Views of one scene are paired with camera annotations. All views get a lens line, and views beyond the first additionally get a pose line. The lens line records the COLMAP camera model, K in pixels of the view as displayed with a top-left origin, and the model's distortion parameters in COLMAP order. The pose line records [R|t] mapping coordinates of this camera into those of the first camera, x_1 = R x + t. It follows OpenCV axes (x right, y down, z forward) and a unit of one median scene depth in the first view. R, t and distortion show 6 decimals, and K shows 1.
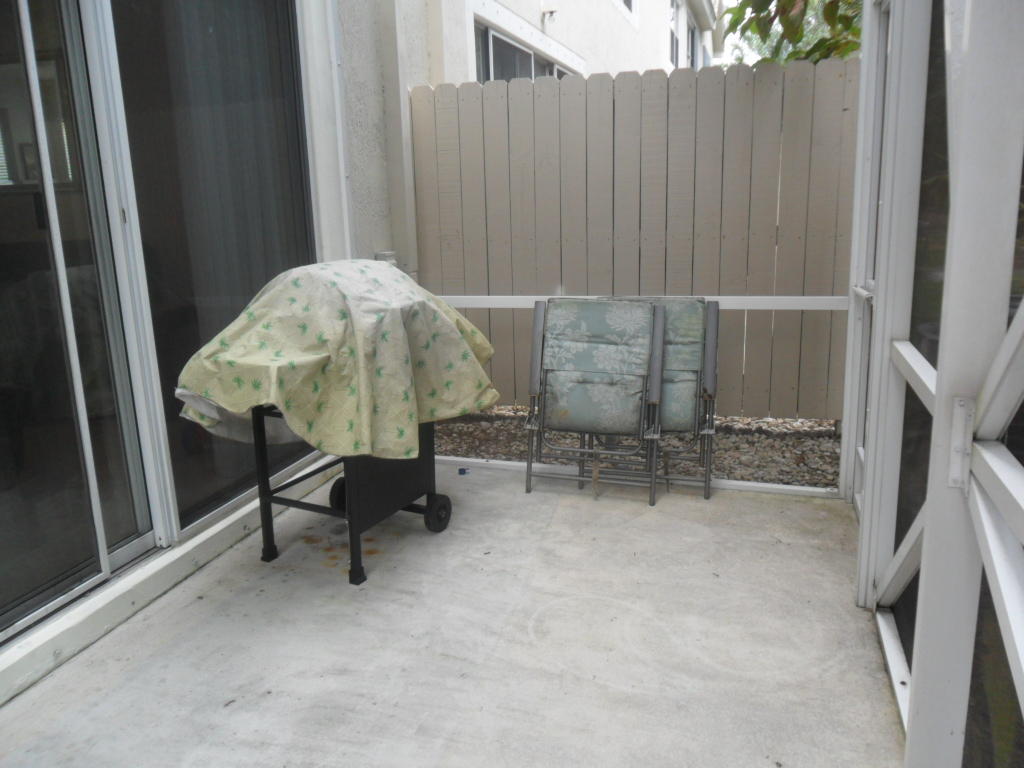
lens RADIAL K [[824.3, 0, 514.5], [0, 824.3, 364.5], [0, 0, 1]] dist [-0.041890, 0.035731]
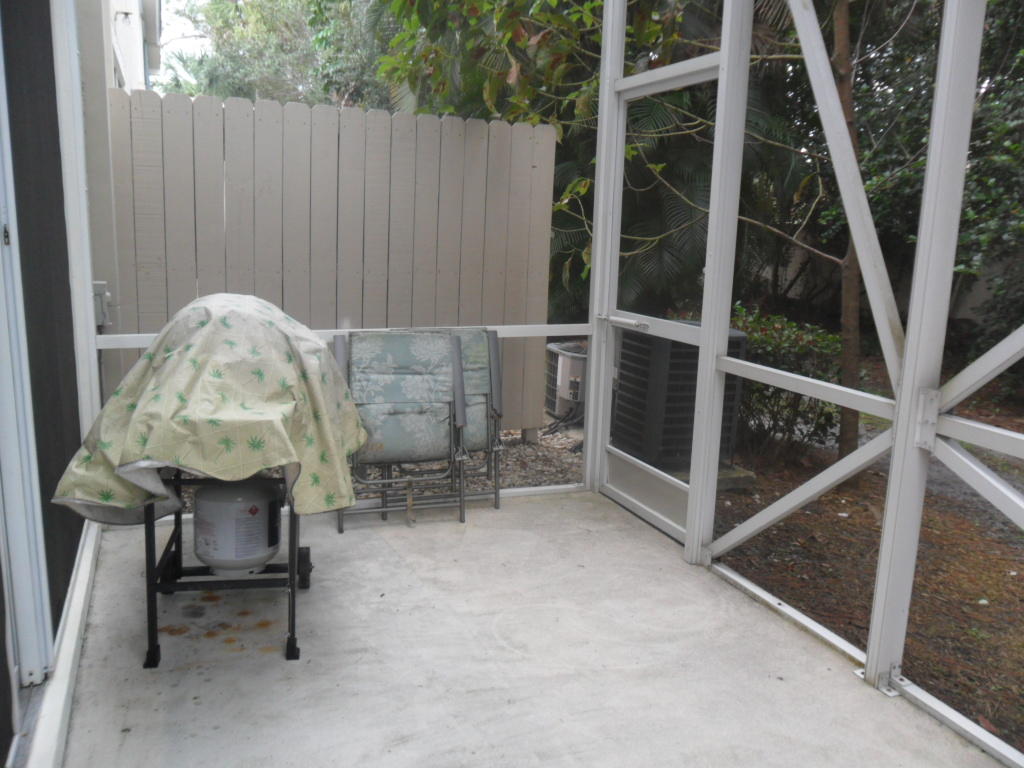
lens RADIAL K [[824.3, 0, 514.5], [0, 824.3, 364.5], [0, 0, 1]] dist [-0.041890, 0.035731]
pose [[0.772073, -0.052636, 0.633350, -0.446486], [0.071868, 0.997403, -0.004718, -0.023524], [-0.631457, 0.049160, 0.773851, 0.119387]]
